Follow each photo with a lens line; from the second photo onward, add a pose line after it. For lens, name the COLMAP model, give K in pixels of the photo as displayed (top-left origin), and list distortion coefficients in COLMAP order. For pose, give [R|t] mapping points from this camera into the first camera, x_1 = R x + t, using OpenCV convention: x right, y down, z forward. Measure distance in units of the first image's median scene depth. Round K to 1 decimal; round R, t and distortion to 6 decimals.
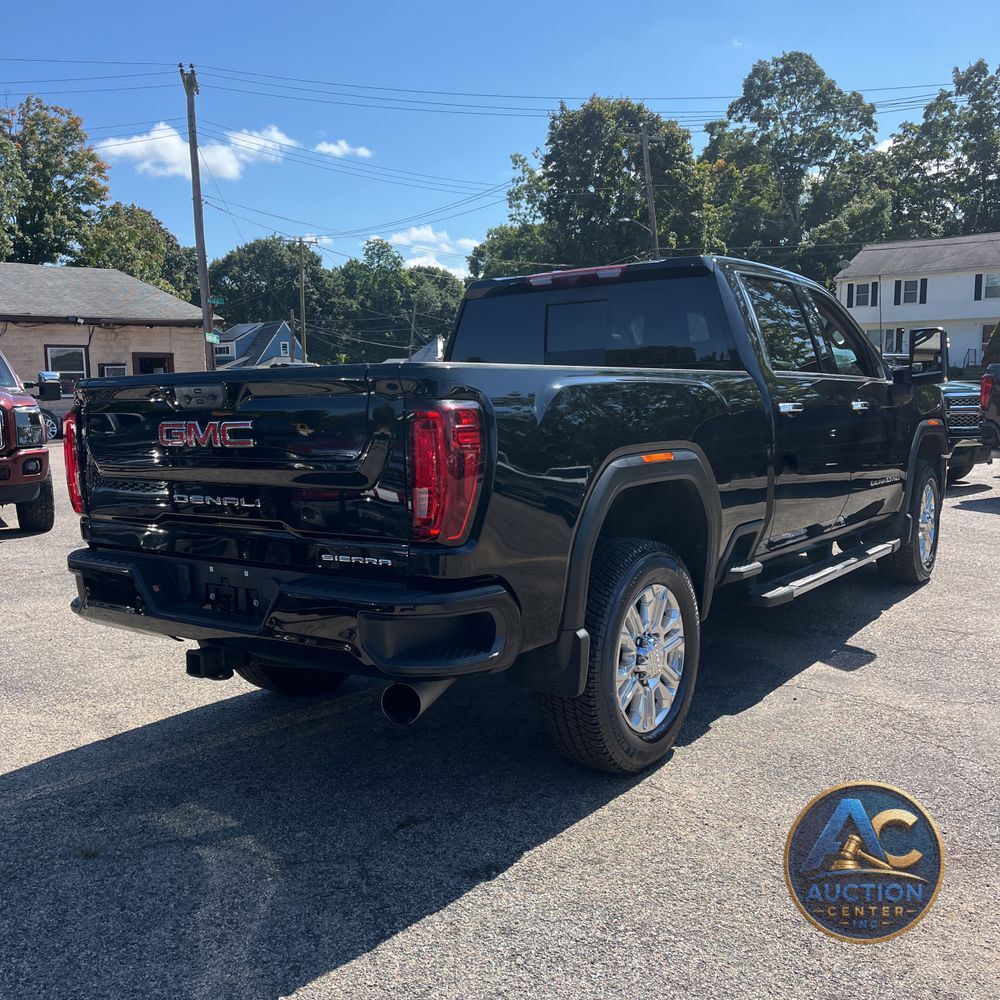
lens RADIAL K [[1040.8, 0, 483.2], [0, 1040.8, 496.5], [0, 0, 1]] dist [0.035008, 0.004611]
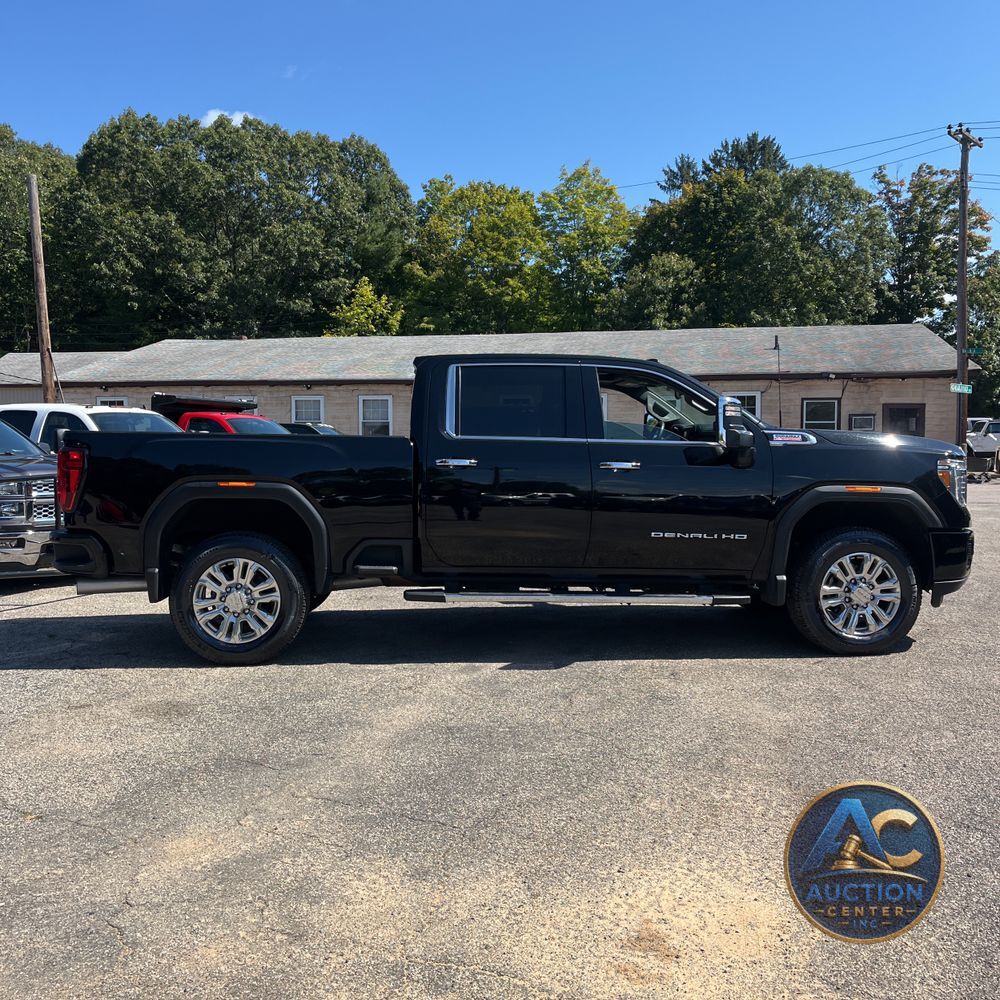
lens RADIAL K [[1031.7, 0, 488.6], [0, 1031.7, 477.6], [0, 0, 1]] dist [0.041856, 0.003525]
pose [[0.624799, 0.047988, -0.779309, 0.141200], [-0.094897, 0.995377, -0.014789, -0.005178], [0.774997, 0.083194, 0.626465, 0.018846]]
